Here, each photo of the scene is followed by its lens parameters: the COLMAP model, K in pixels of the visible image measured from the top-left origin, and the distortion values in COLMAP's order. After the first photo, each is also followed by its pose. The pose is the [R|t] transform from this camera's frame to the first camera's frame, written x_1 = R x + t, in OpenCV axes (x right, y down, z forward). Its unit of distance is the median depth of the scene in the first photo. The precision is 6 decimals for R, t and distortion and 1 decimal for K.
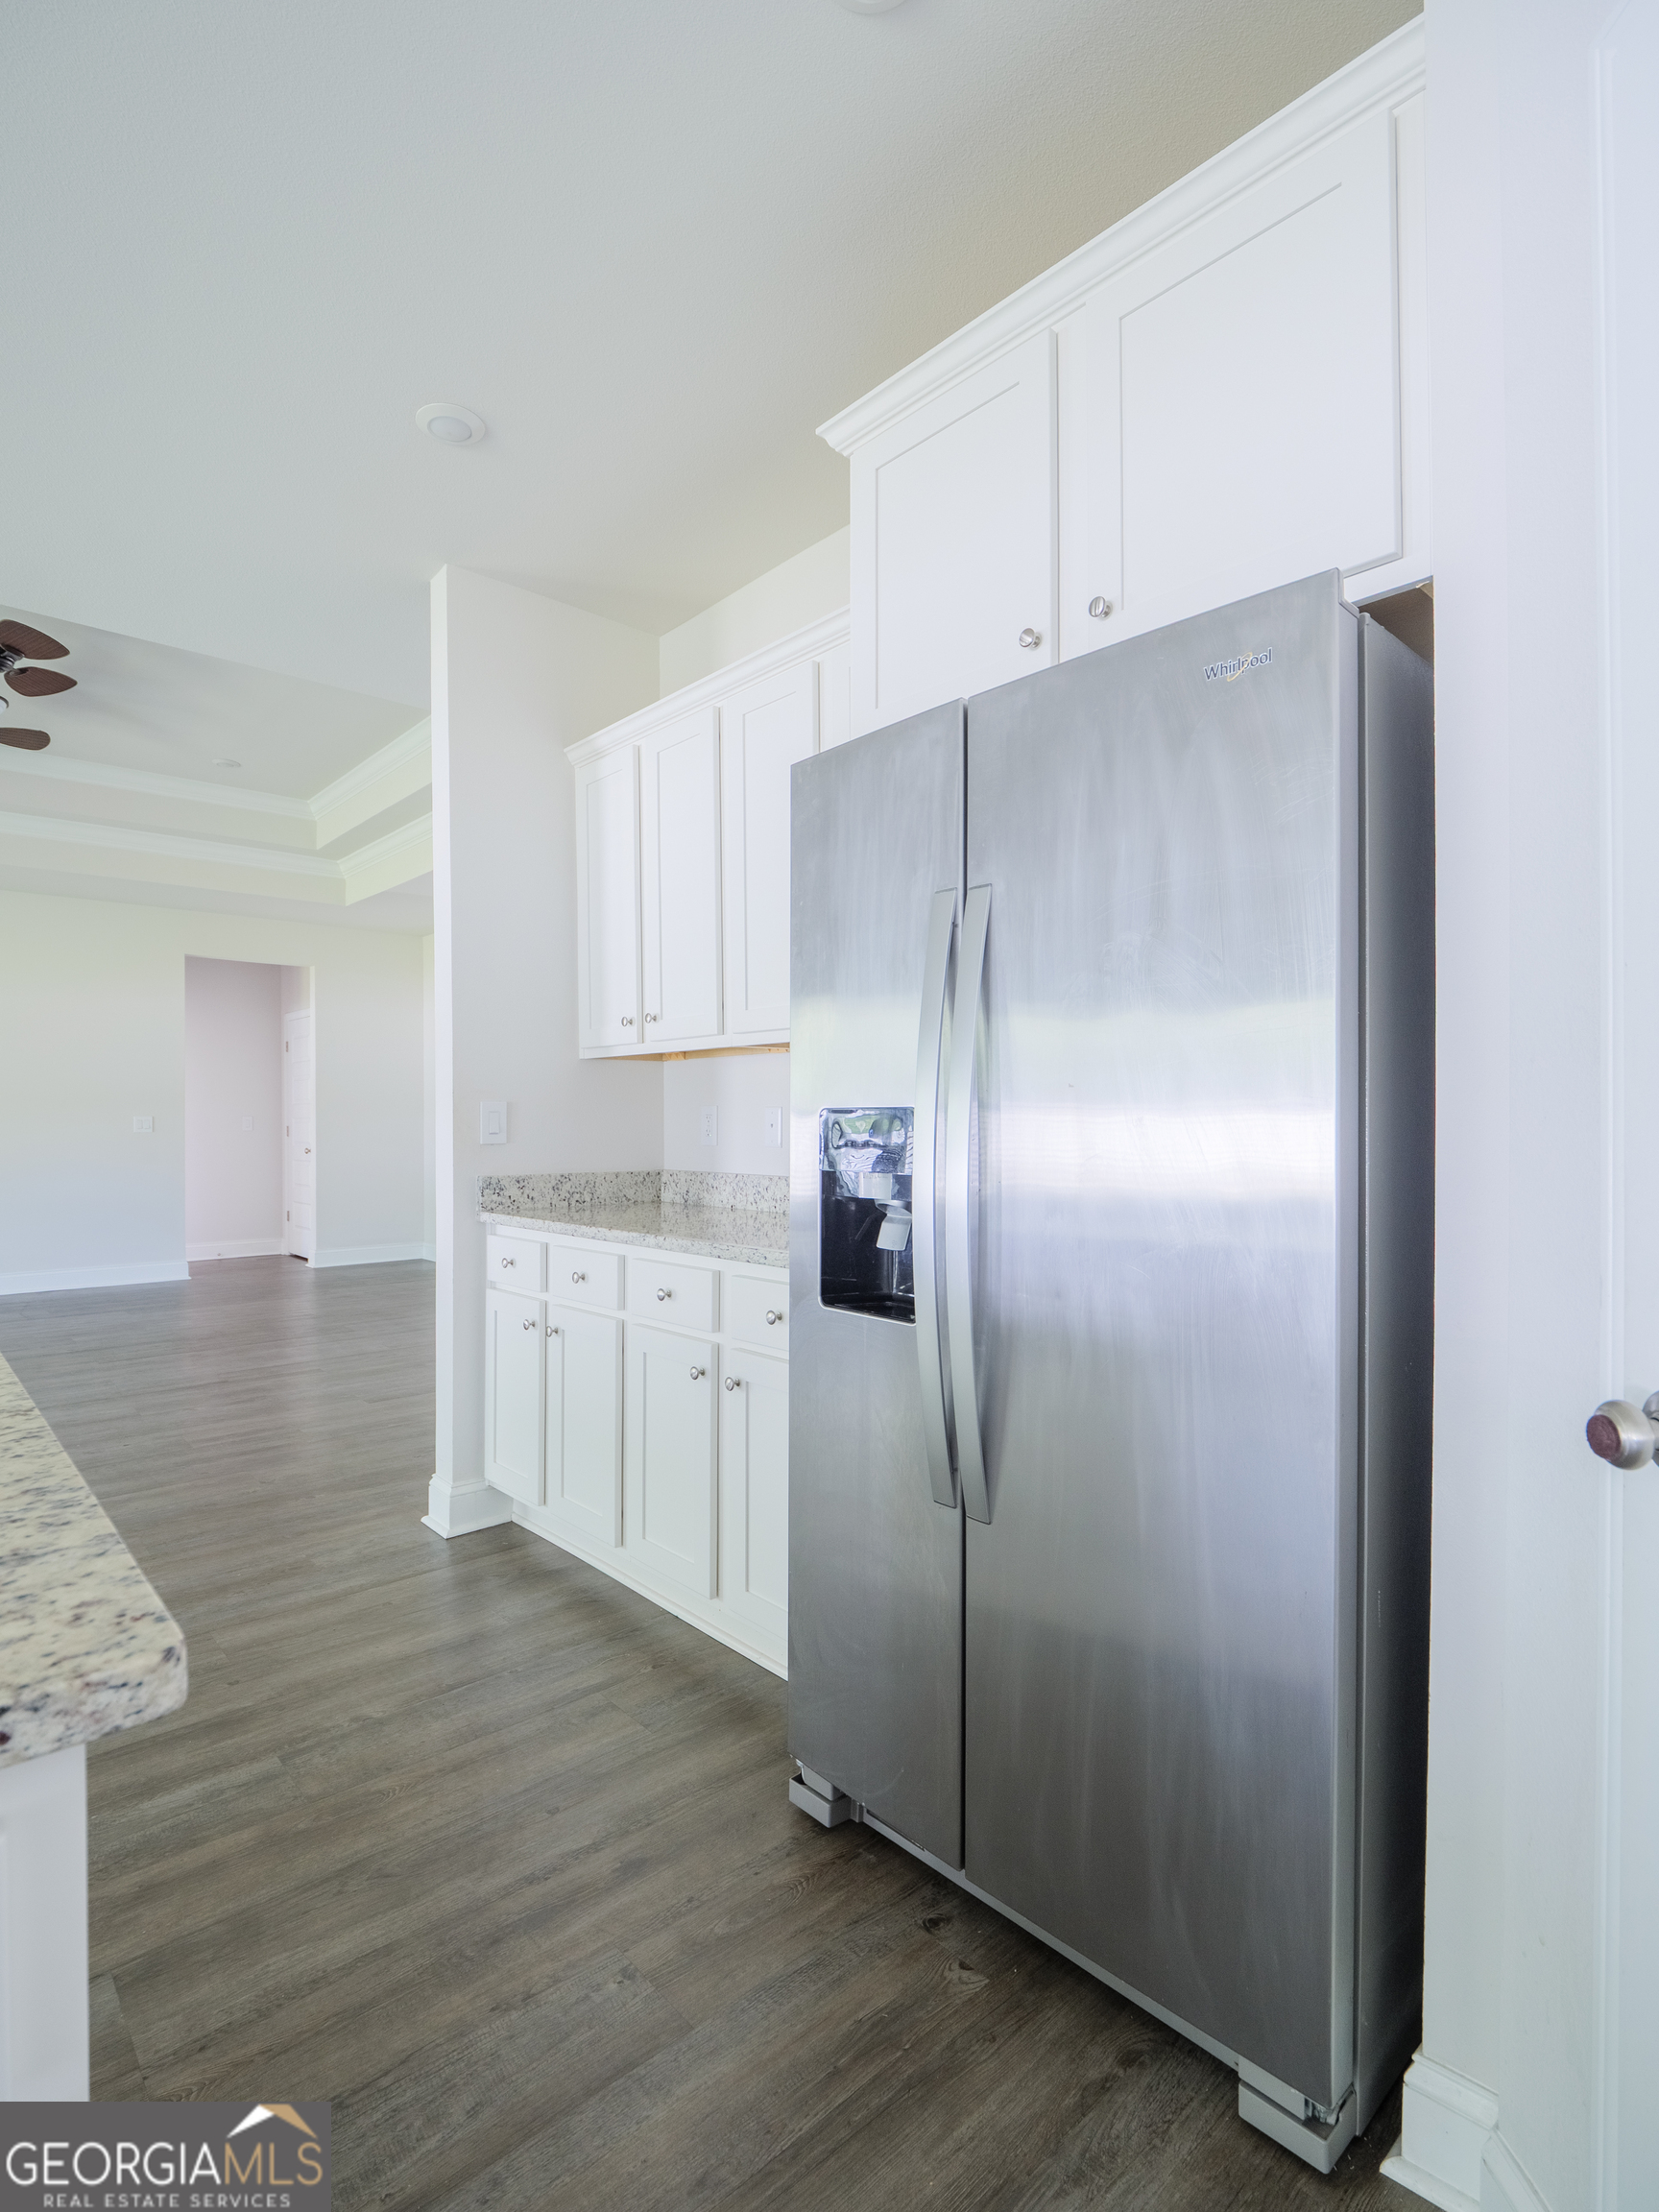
lens RADIAL K [[1100.5, 0, 829.6], [0, 1100.5, 1108.7], [0, 0, 1]] dist [-0.010250, -0.005647]
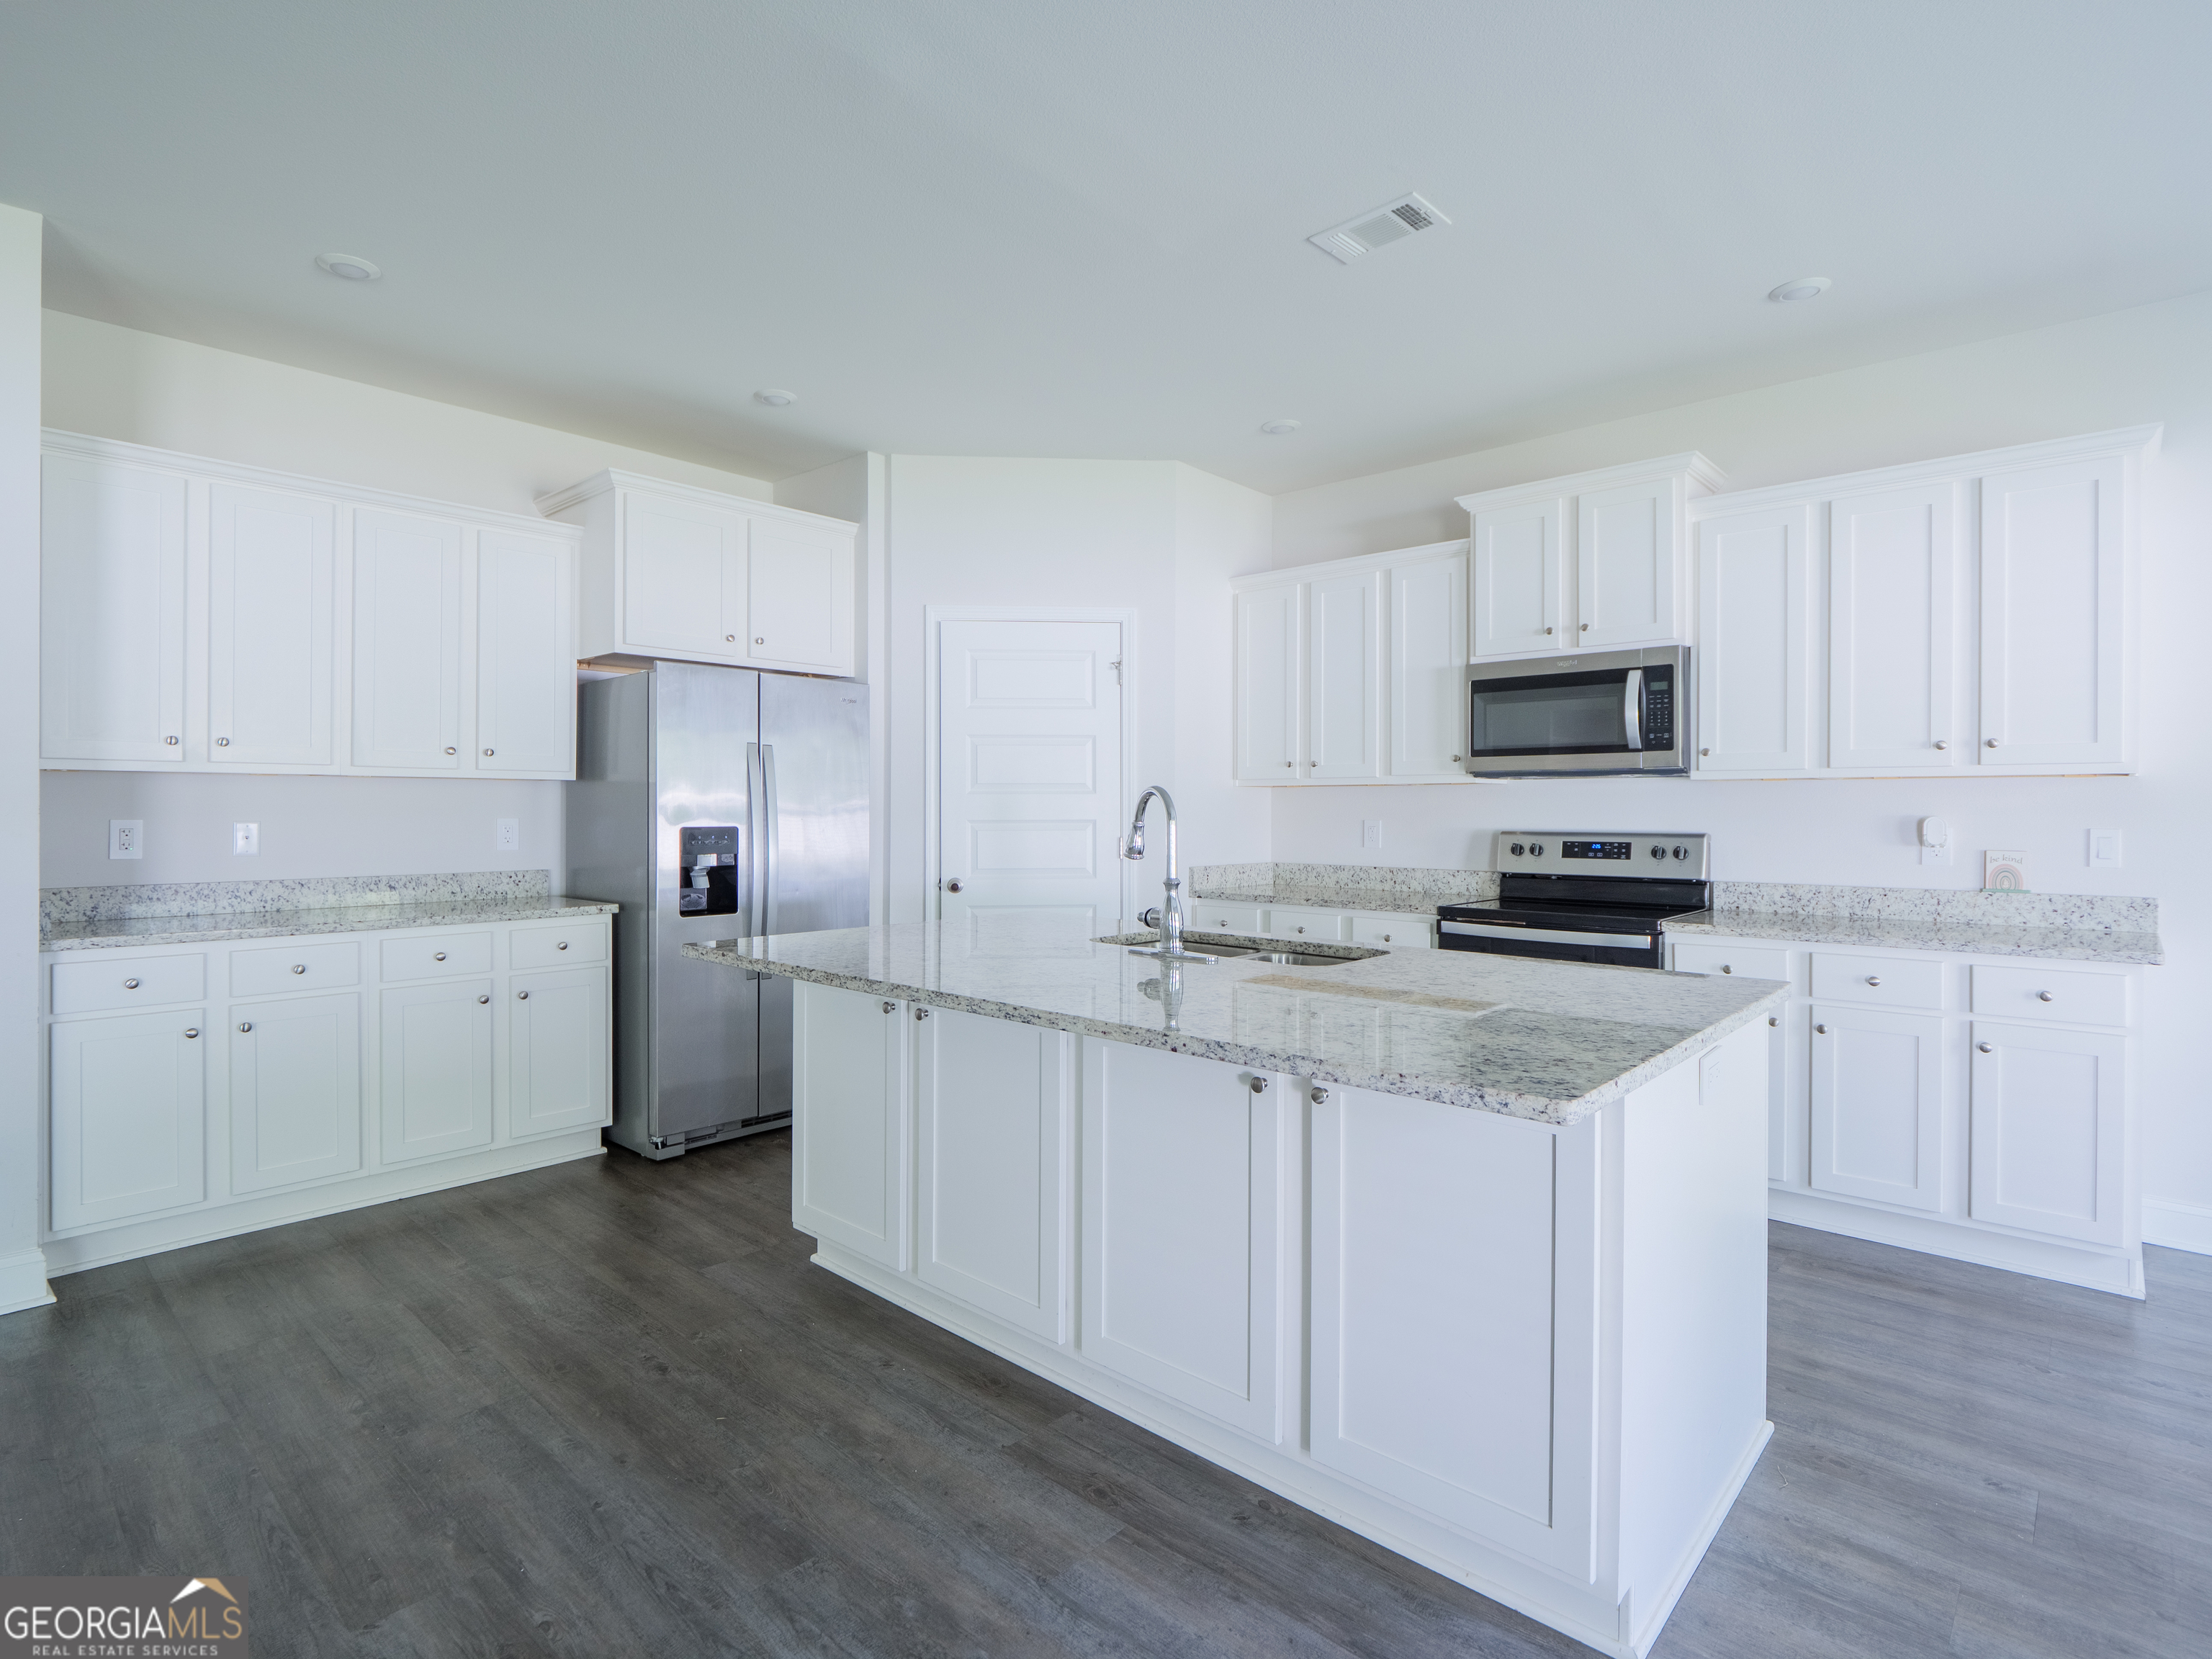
lens RADIAL K [[1146.9, 0, 1105.9], [0, 1146.9, 818.1], [0, 0, 1]] dist [-0.006786, -0.002498]
pose [[-0.117464, -0.006334, 0.993057, -1.358675], [-0.010866, 0.999928, 0.005092, -0.021109], [-0.993018, -0.010193, -0.117524, 0.250034]]
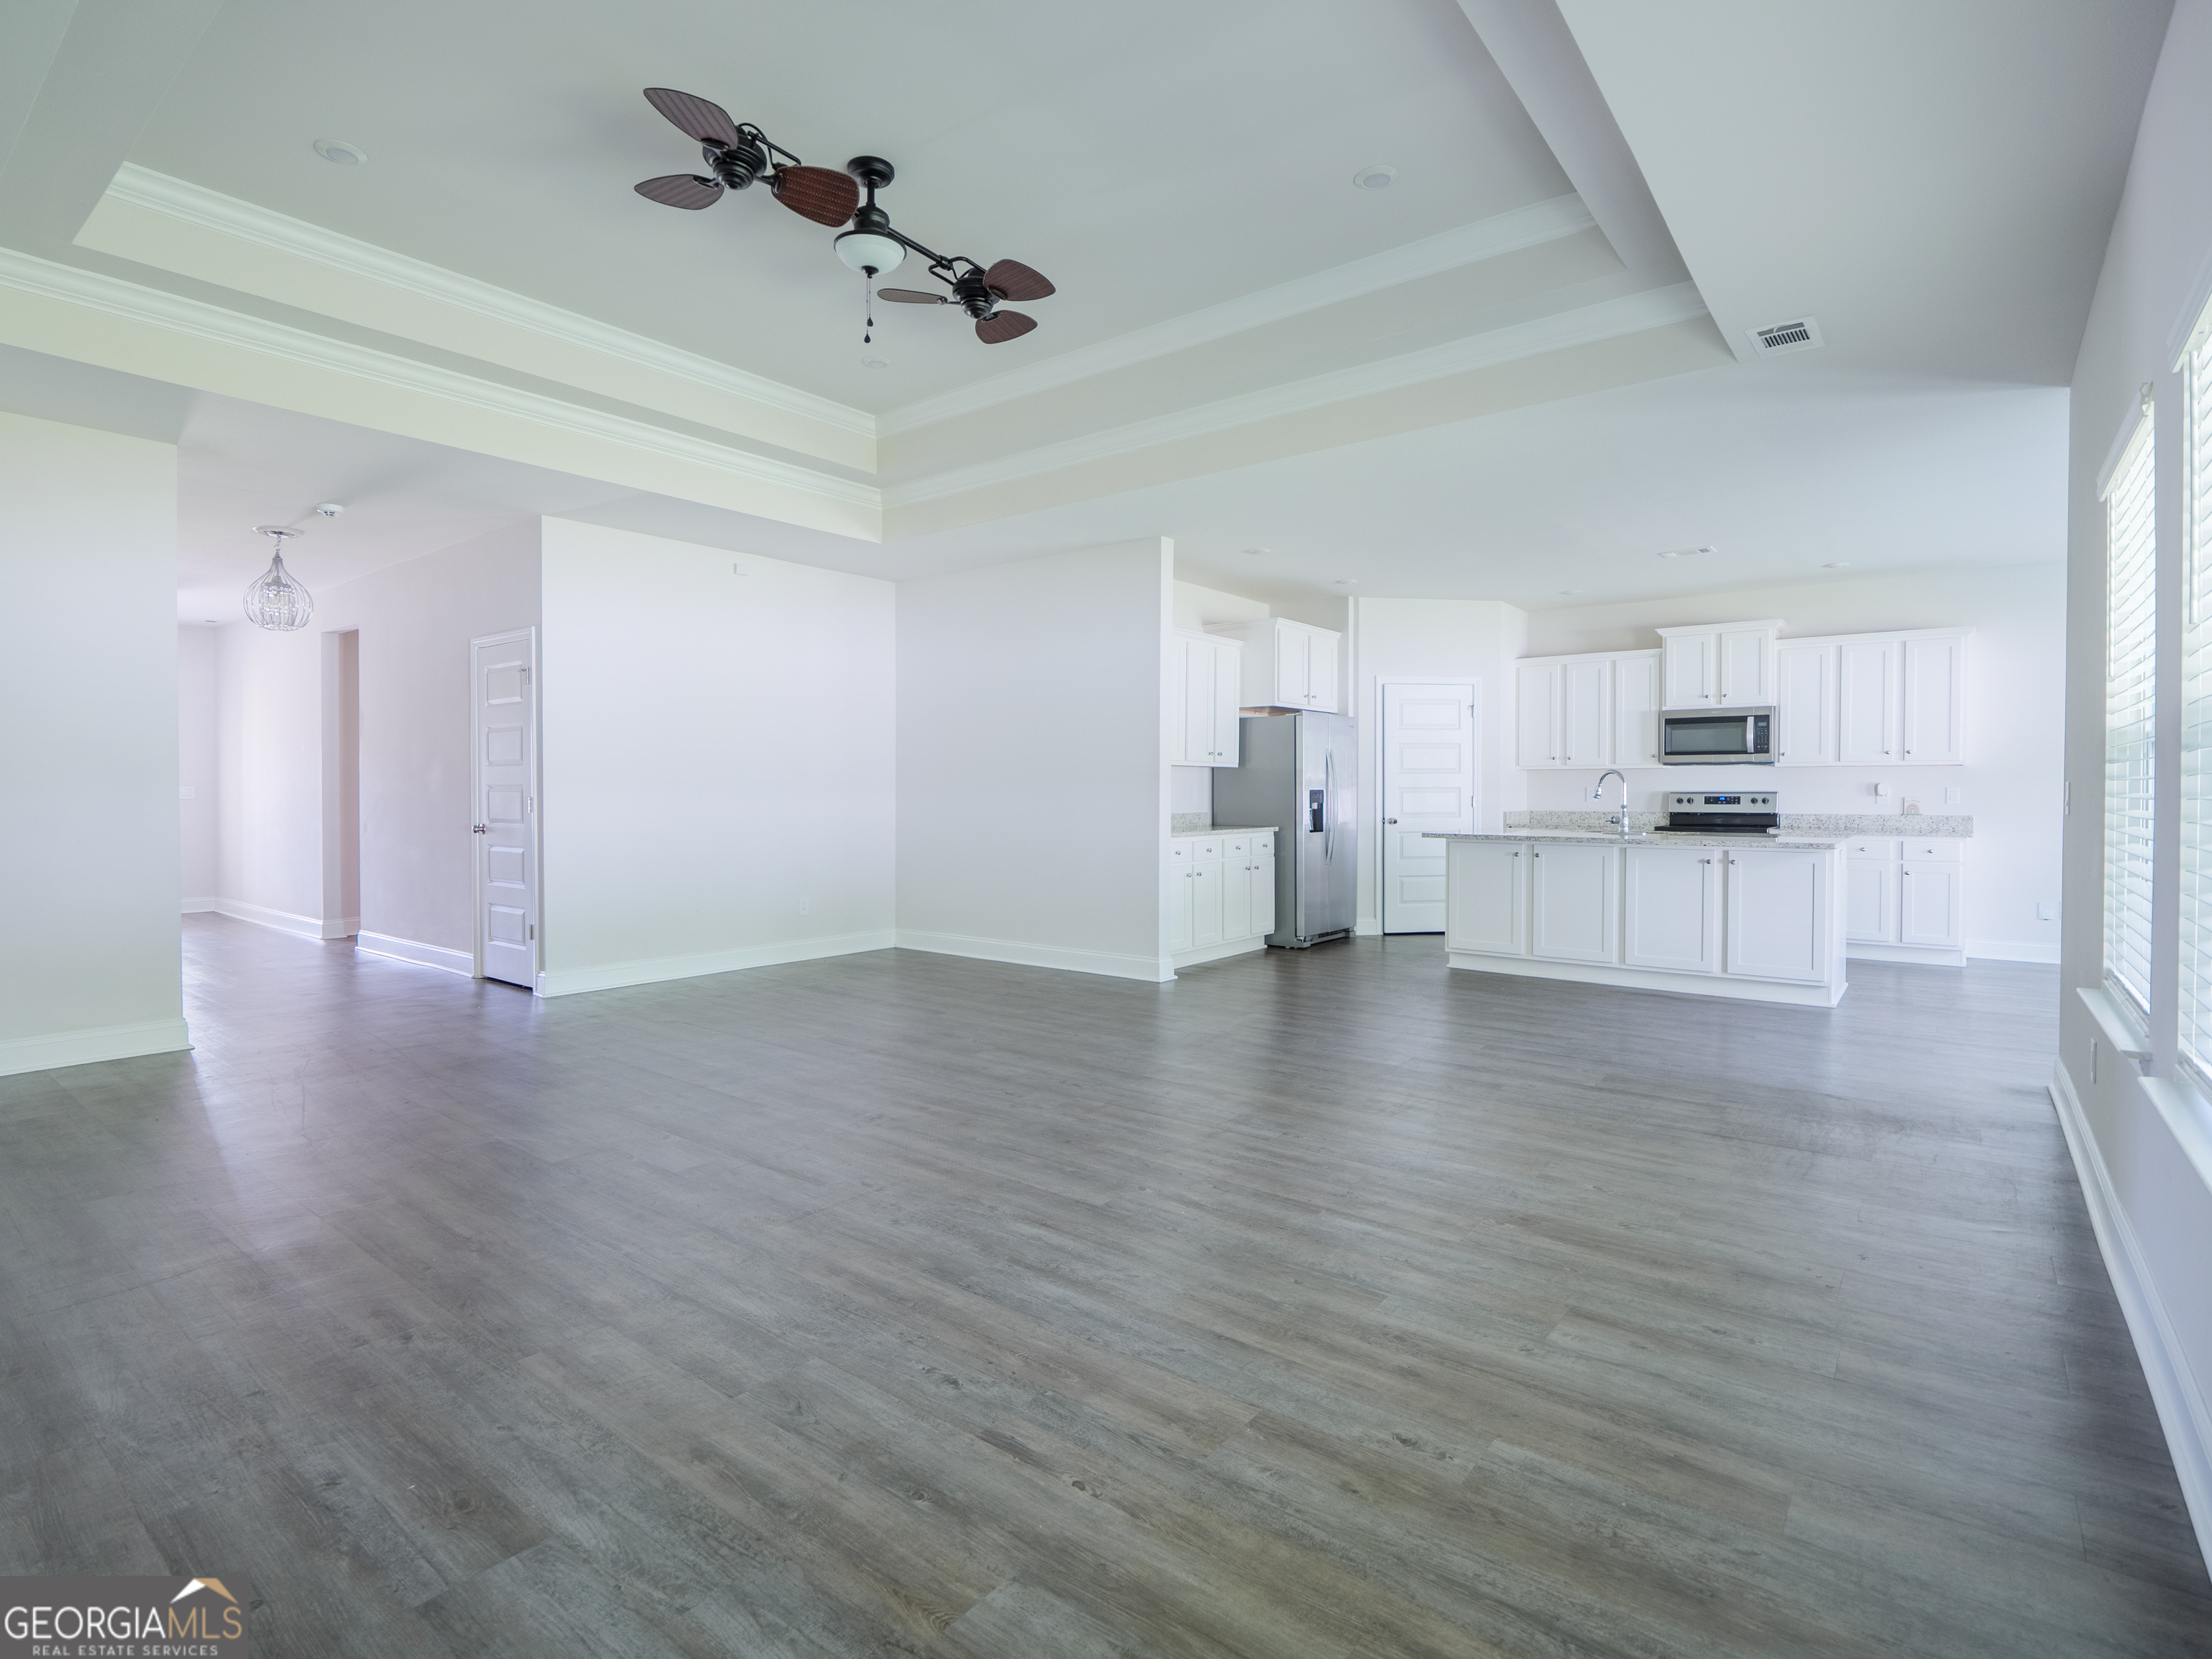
lens RADIAL K [[1100.5, 0, 1103.2], [0, 1100.5, 817.5], [0, 0, 1]] dist [-0.010250, -0.005647]
pose [[-0.175806, -0.021632, 0.984187, -2.376948], [-0.009224, 0.999751, 0.020326, 0.015540], [-0.984382, -0.005504, -0.175962, 1.382402]]
